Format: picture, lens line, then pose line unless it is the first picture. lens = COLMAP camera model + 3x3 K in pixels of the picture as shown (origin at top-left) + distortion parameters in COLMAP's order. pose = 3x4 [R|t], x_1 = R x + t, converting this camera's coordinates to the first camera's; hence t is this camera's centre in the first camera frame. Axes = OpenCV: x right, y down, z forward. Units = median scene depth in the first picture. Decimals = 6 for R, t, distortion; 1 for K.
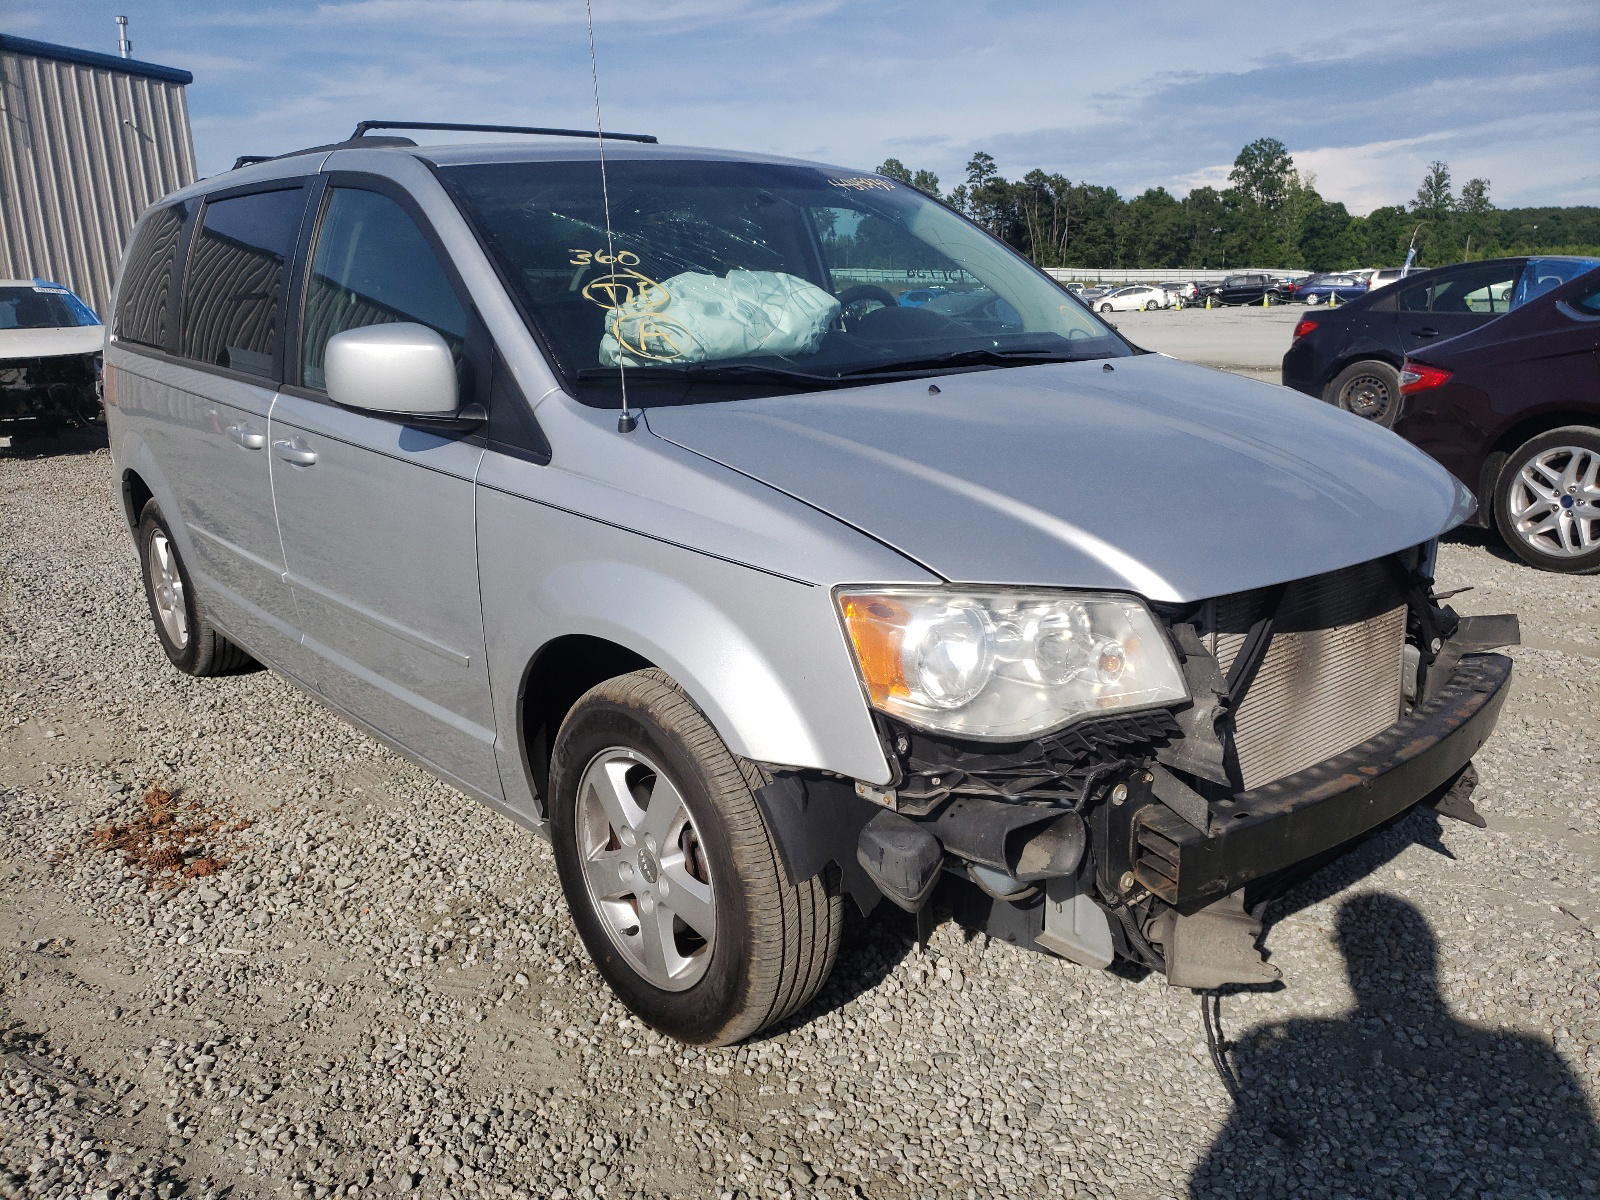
lens RADIAL K [[1281.4, 0, 800.0], [0, 1281.4, 600.0], [0, 0, 1]] dist [0.058515, -0.093701]
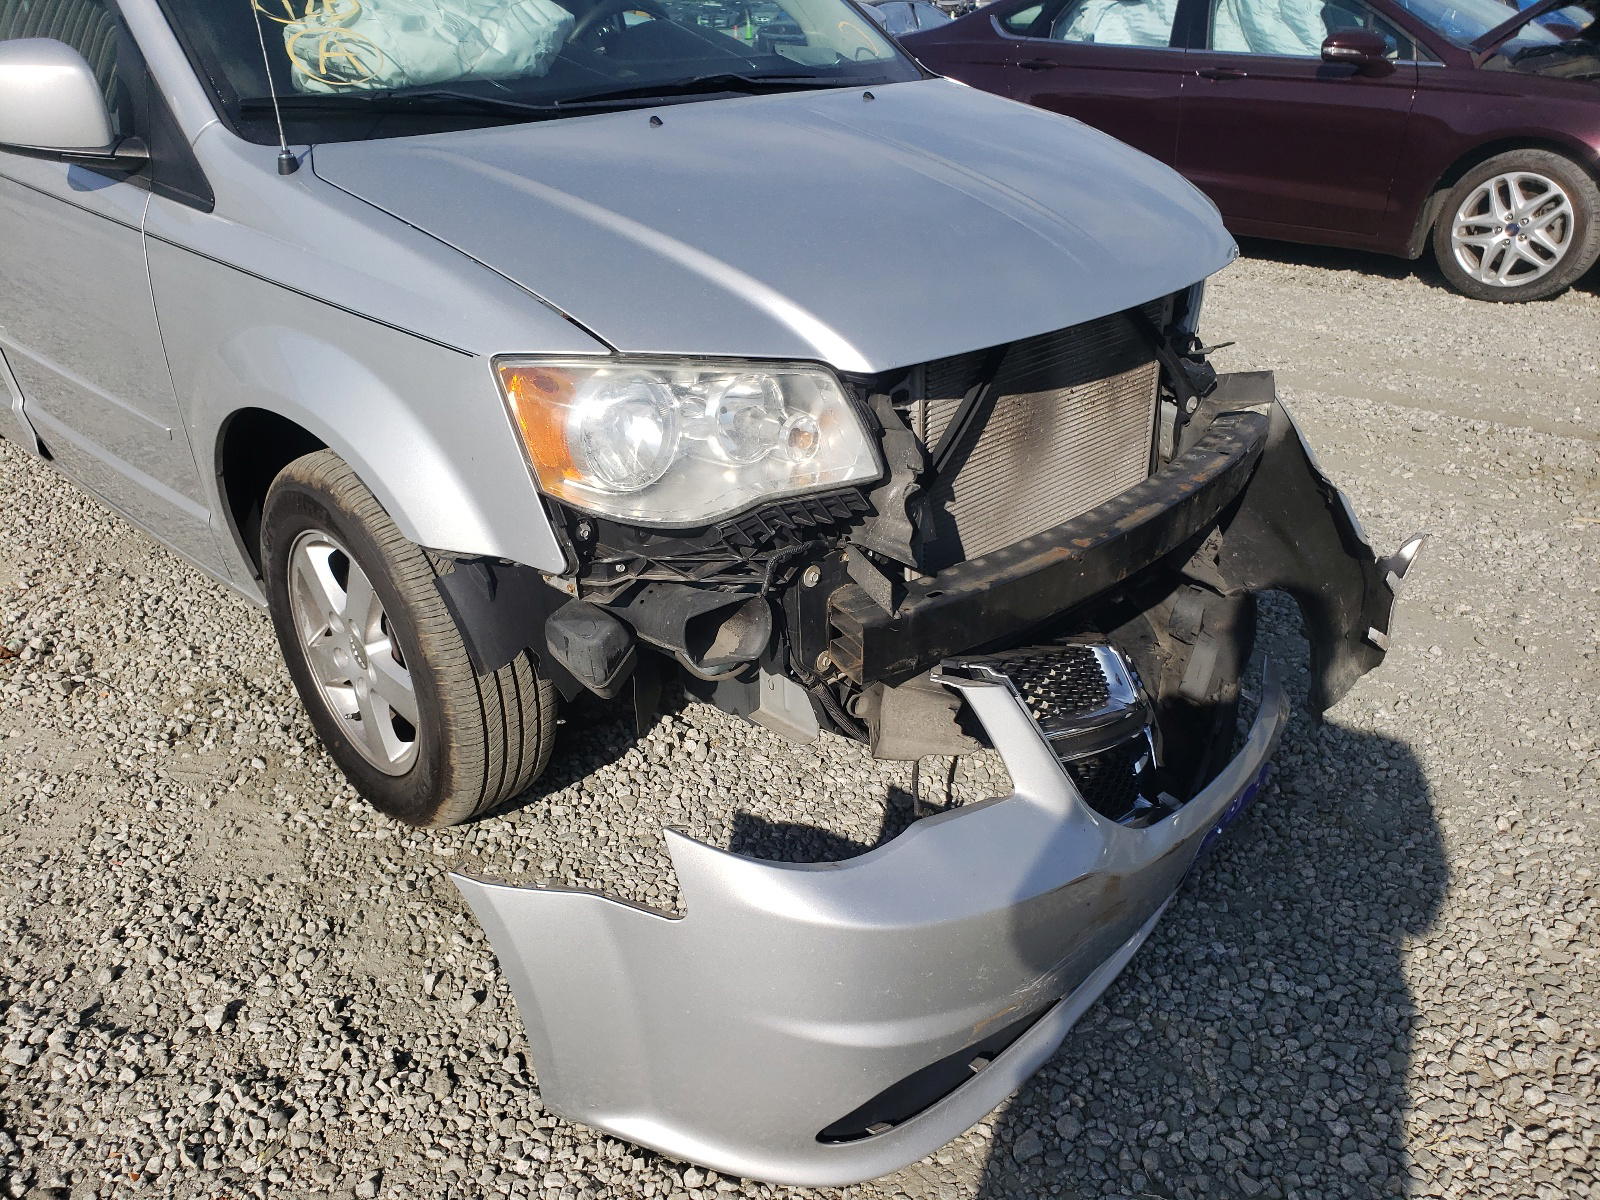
lens RADIAL K [[1281.4, 0, 800.0], [0, 1281.4, 600.0], [0, 0, 1]] dist [0.058515, -0.093701]
pose [[0.997453, -0.022996, 0.067511, 0.148495], [0.009032, 0.979701, 0.200262, -0.019549], [-0.070746, -0.199142, 0.977414, 0.054777]]
